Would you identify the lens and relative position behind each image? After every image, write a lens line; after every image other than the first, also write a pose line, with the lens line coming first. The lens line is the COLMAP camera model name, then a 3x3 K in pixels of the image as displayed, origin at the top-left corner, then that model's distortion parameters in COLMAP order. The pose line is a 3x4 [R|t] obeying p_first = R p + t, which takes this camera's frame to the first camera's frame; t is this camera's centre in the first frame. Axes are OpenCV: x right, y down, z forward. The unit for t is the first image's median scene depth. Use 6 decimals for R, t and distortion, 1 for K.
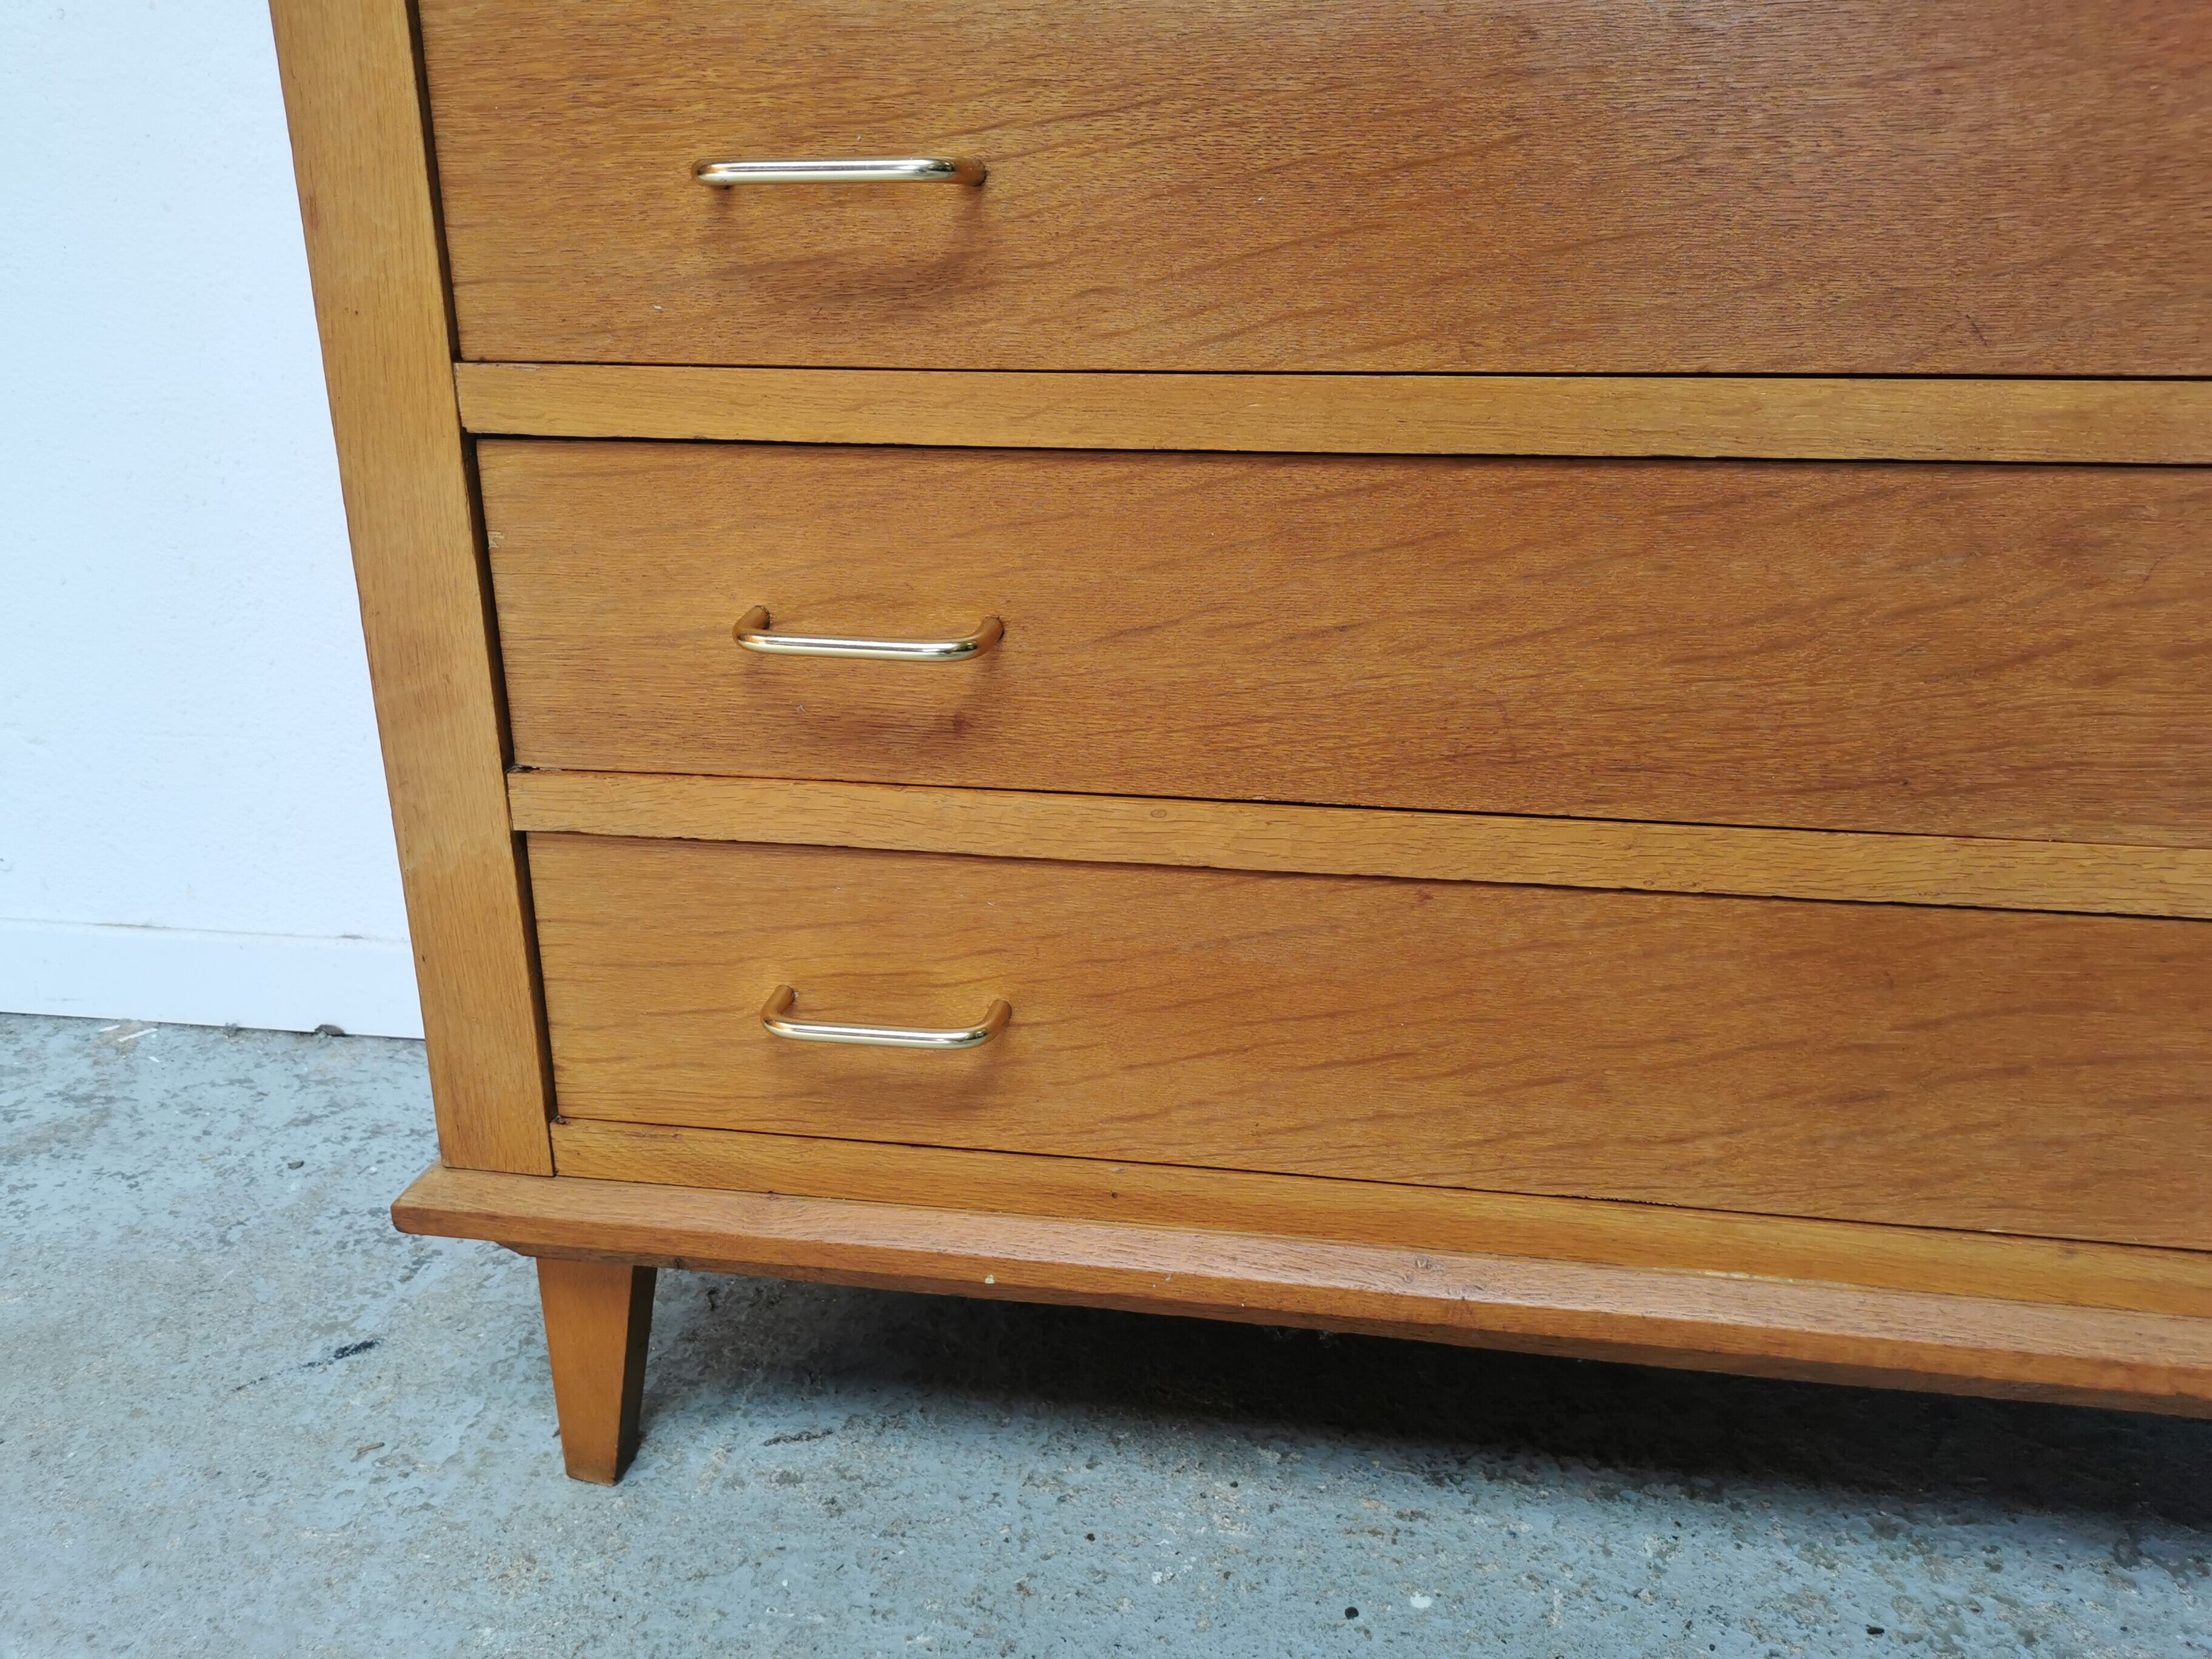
lens RADIAL K [[1706.7, 0, 1108.0], [0, 1706.7, 826.1], [0, 0, 1]] dist [0.054201, -0.064744]
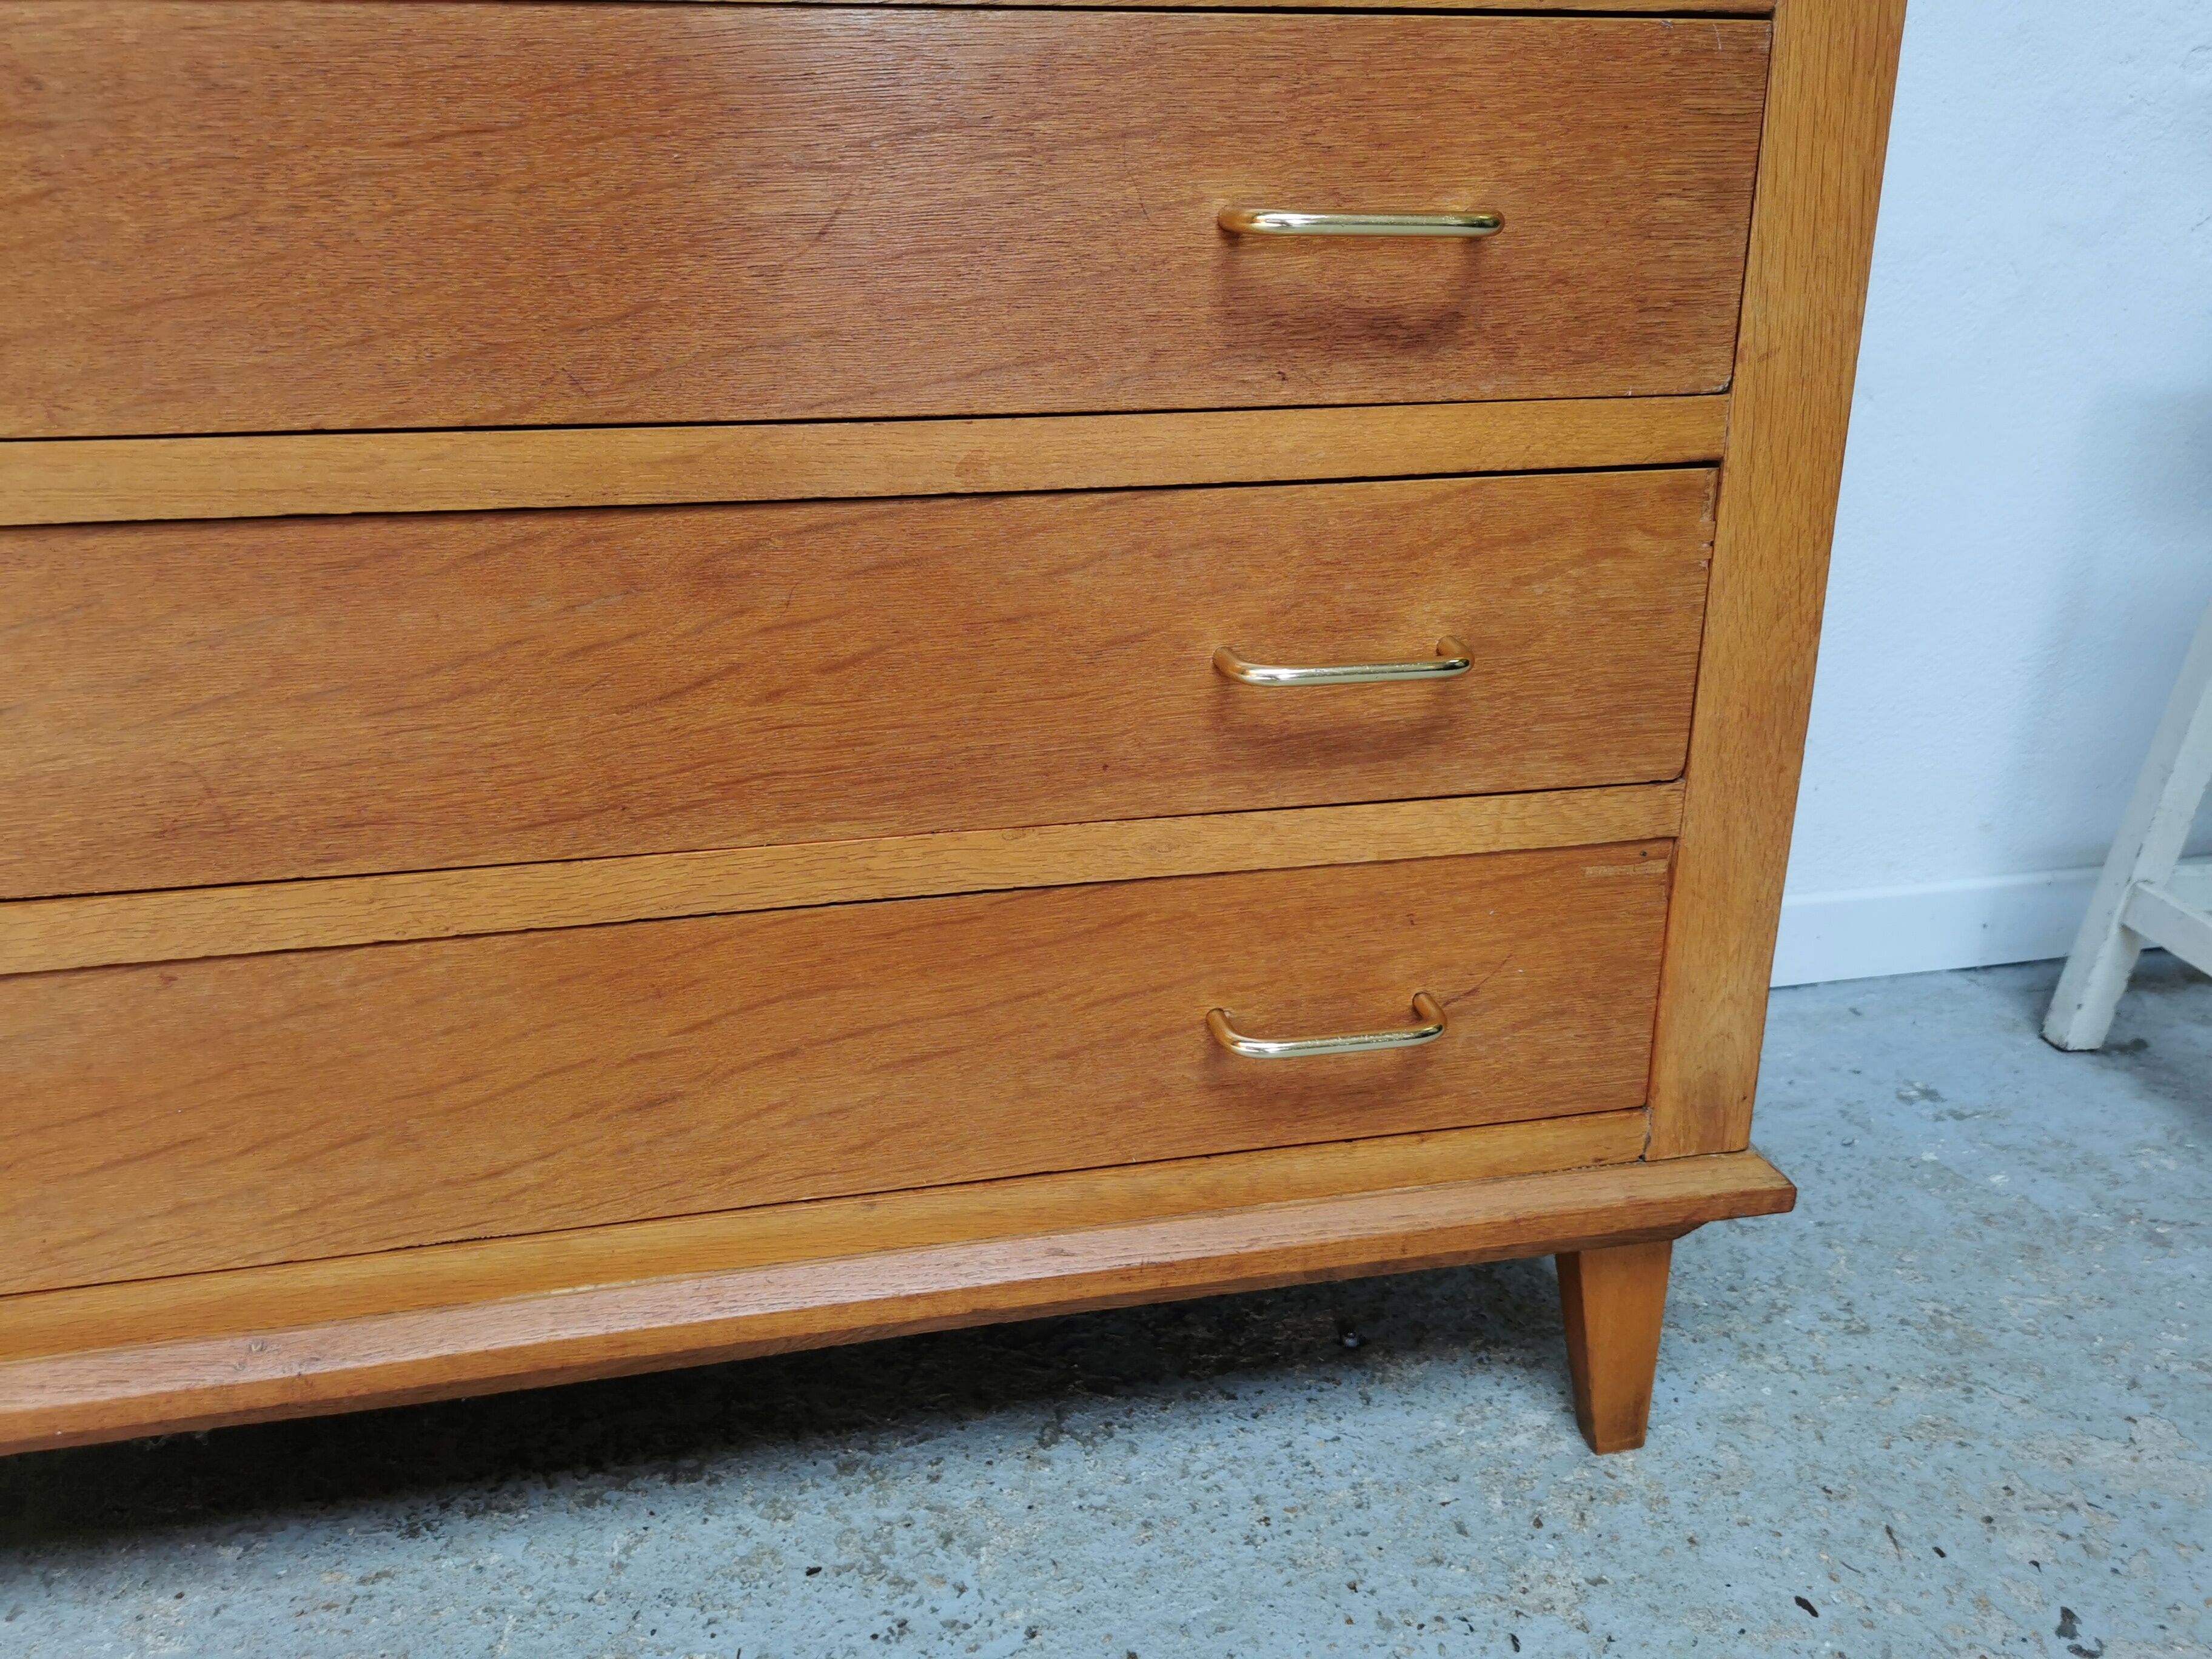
lens RADIAL K [[1706.7, 0, 1108.0], [0, 1706.7, 826.1], [0, 0, 1]] dist [0.054201, -0.064744]
pose [[0.932872, -0.125735, 0.337550, 0.340932], [0.116307, 0.992048, 0.048100, -0.026808], [-0.340914, -0.005612, 0.940078, -0.075309]]
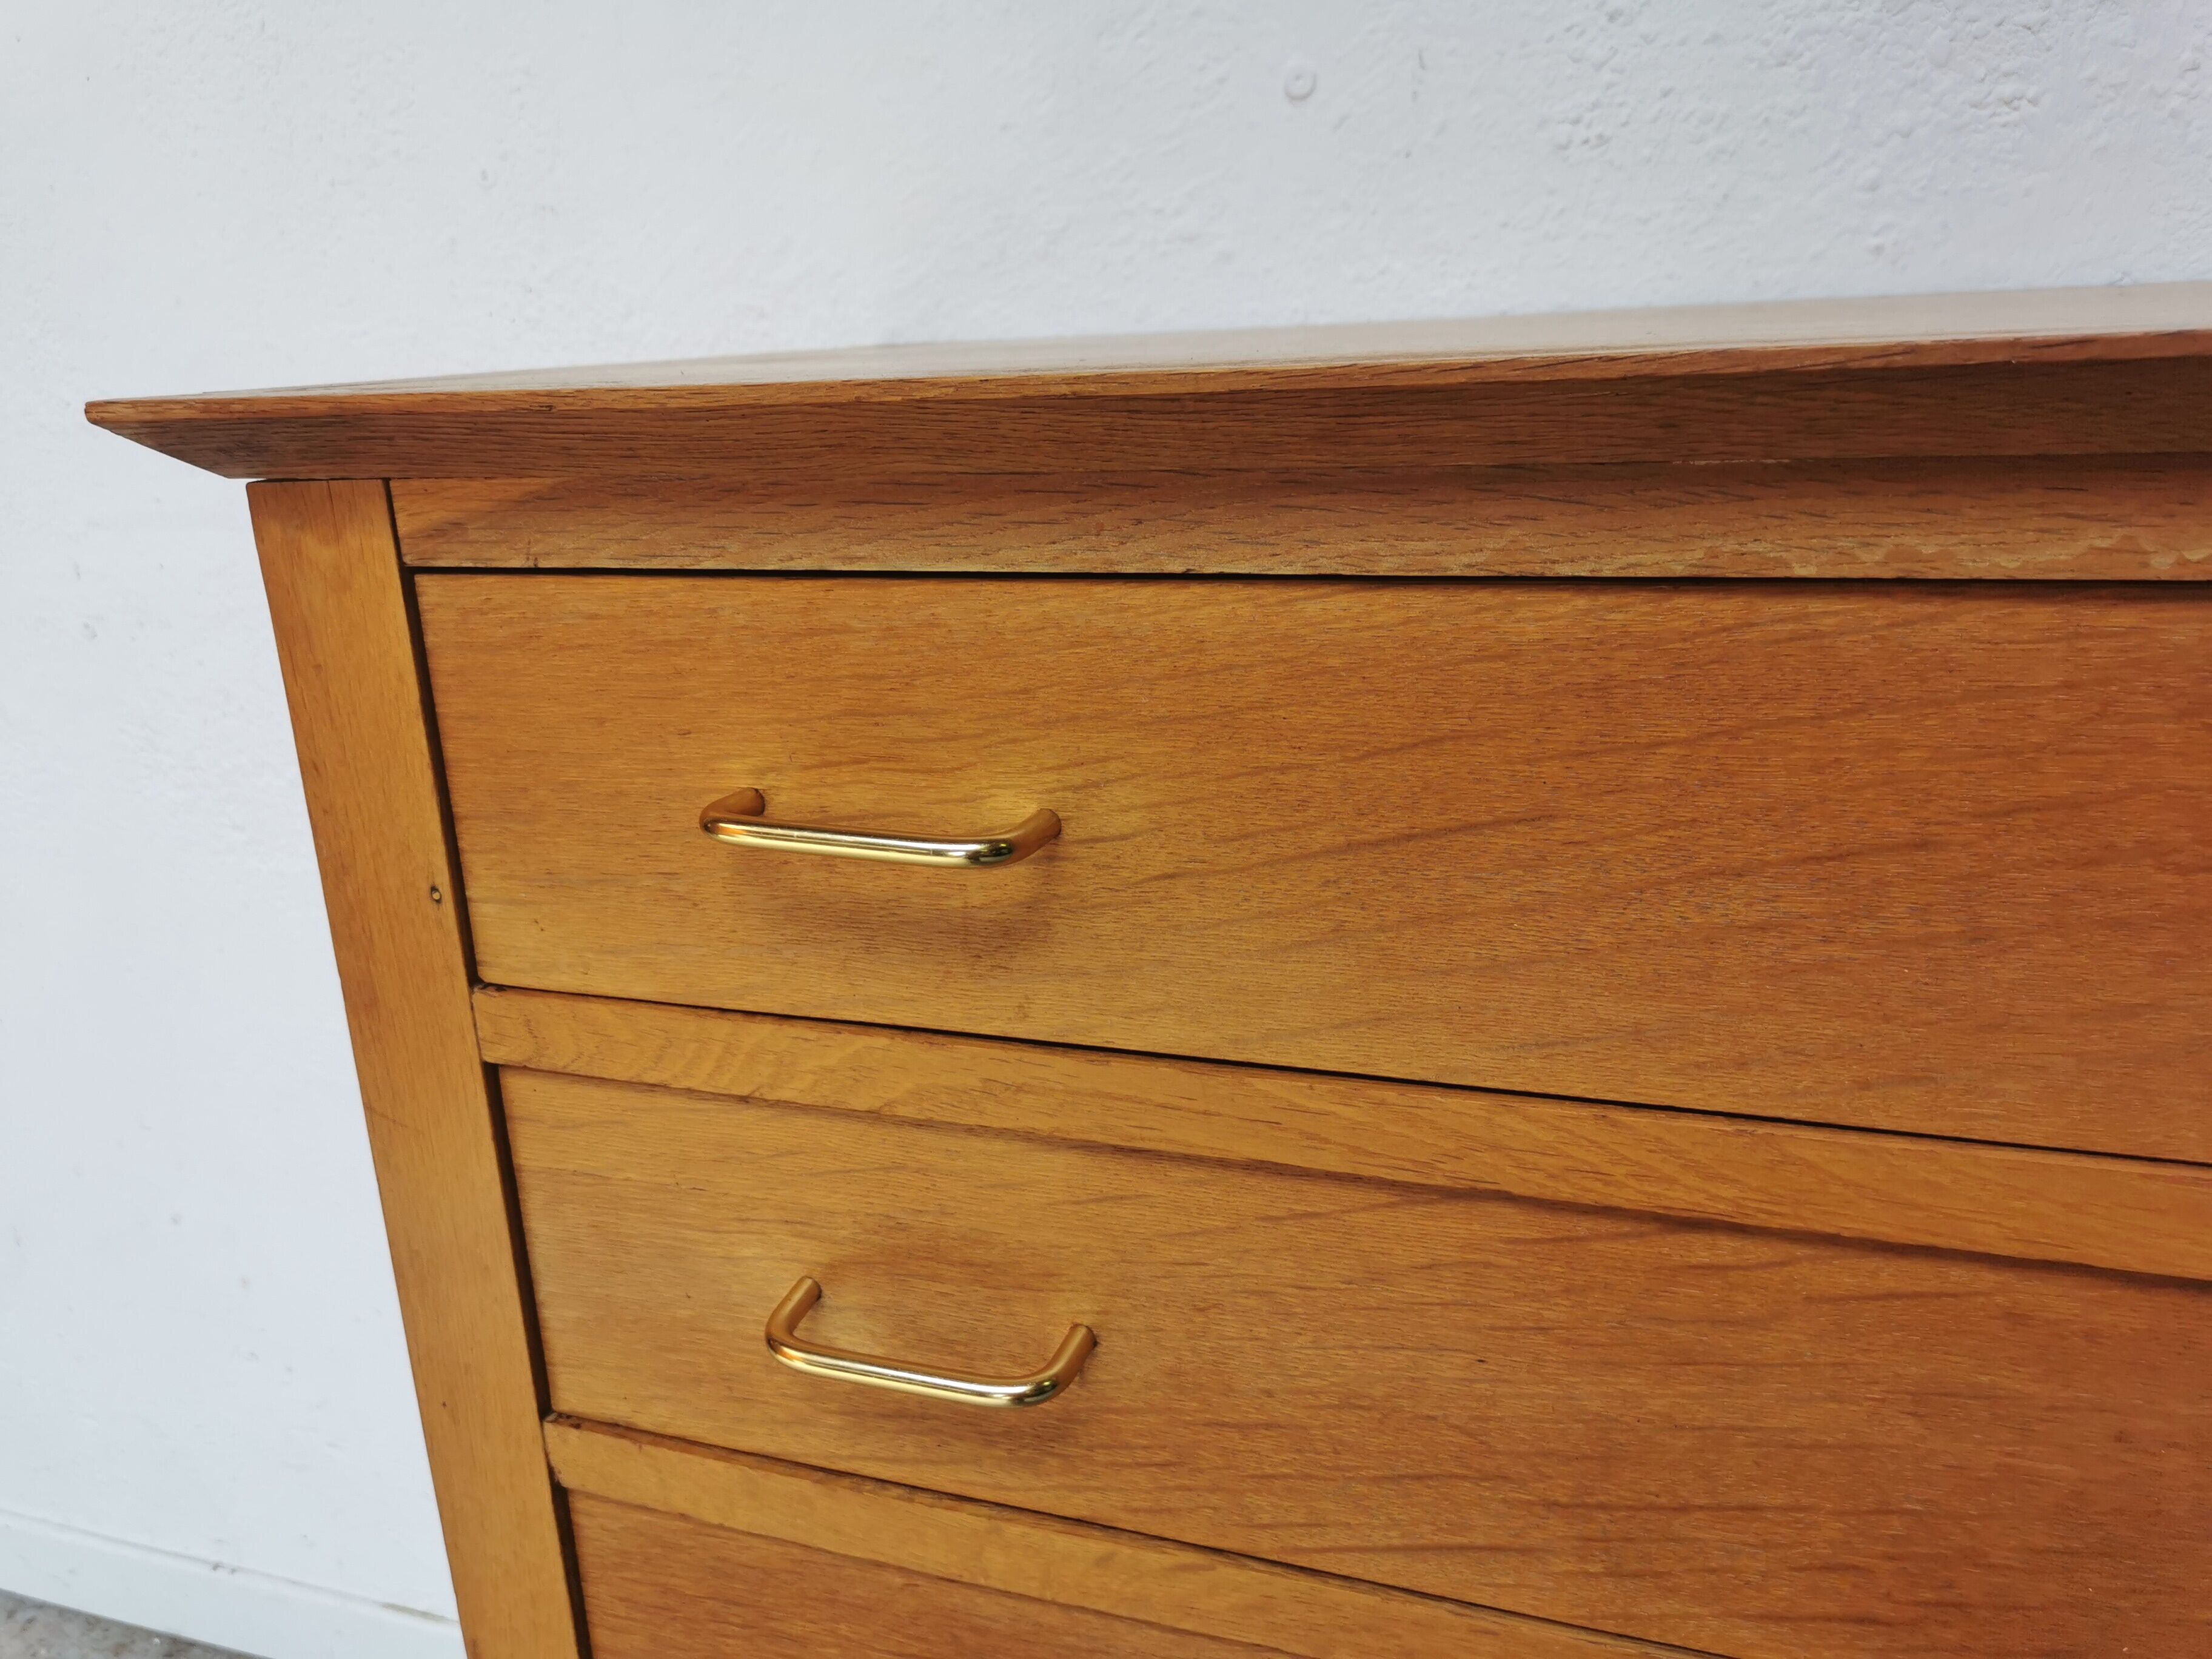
lens RADIAL K [[1718.3, 0, 1110.3], [0, 1718.3, 825.5], [0, 0, 1]] dist [0.034005, -0.037194]
pose [[0.982450, 0.010434, -0.186235, 0.078723], [-0.016185, 0.999437, -0.029389, -0.747638], [0.185823, 0.031888, 0.982066, 0.058071]]
